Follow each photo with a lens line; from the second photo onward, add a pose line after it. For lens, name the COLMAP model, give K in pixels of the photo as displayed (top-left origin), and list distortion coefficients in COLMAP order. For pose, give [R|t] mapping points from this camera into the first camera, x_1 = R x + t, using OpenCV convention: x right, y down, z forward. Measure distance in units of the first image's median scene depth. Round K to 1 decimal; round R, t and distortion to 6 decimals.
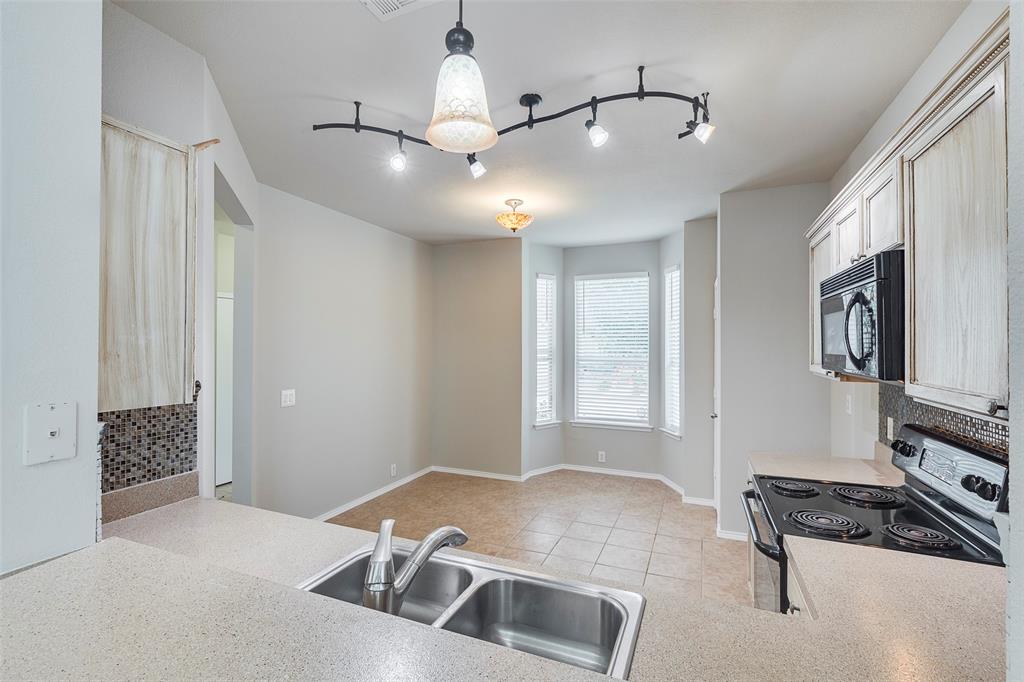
lens RADIAL K [[456.8, 0, 507.5], [0, 456.8, 340.9], [0, 0, 1]] dist [-0.001405, -0.001020]
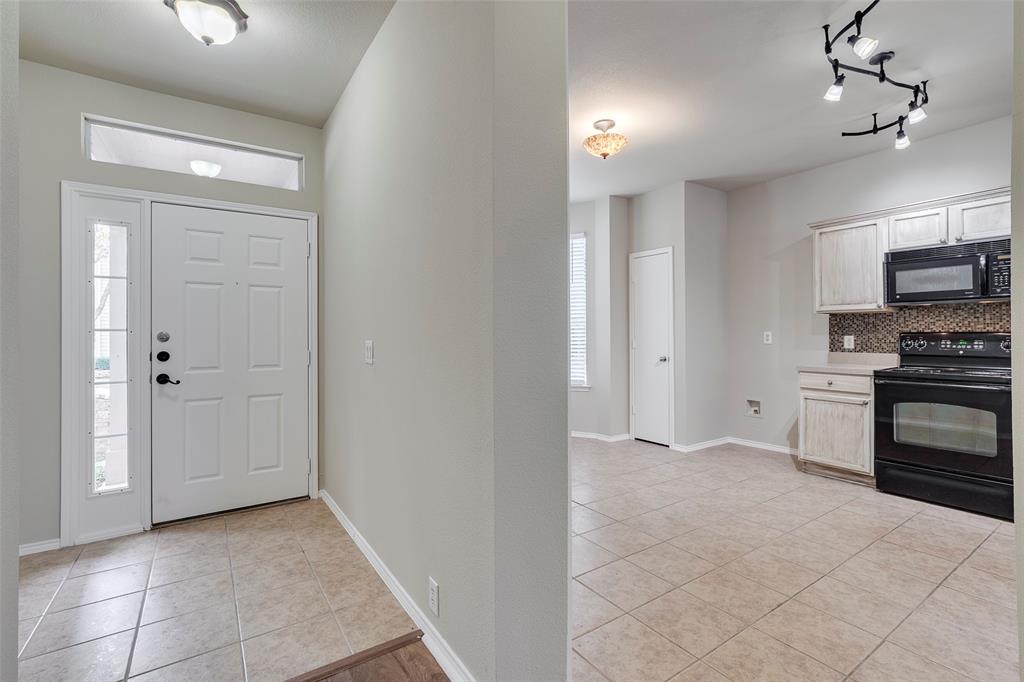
lens RADIAL K [[456.8, 0, 514.3], [0, 456.8, 328.3], [0, 0, 1]] dist [-0.001405, -0.001020]
pose [[0.546530, 0.007868, 0.837403, -0.624211], [-0.001254, 0.999962, -0.008577, 0.071073], [-0.837439, 0.003637, 0.546519, 0.514931]]
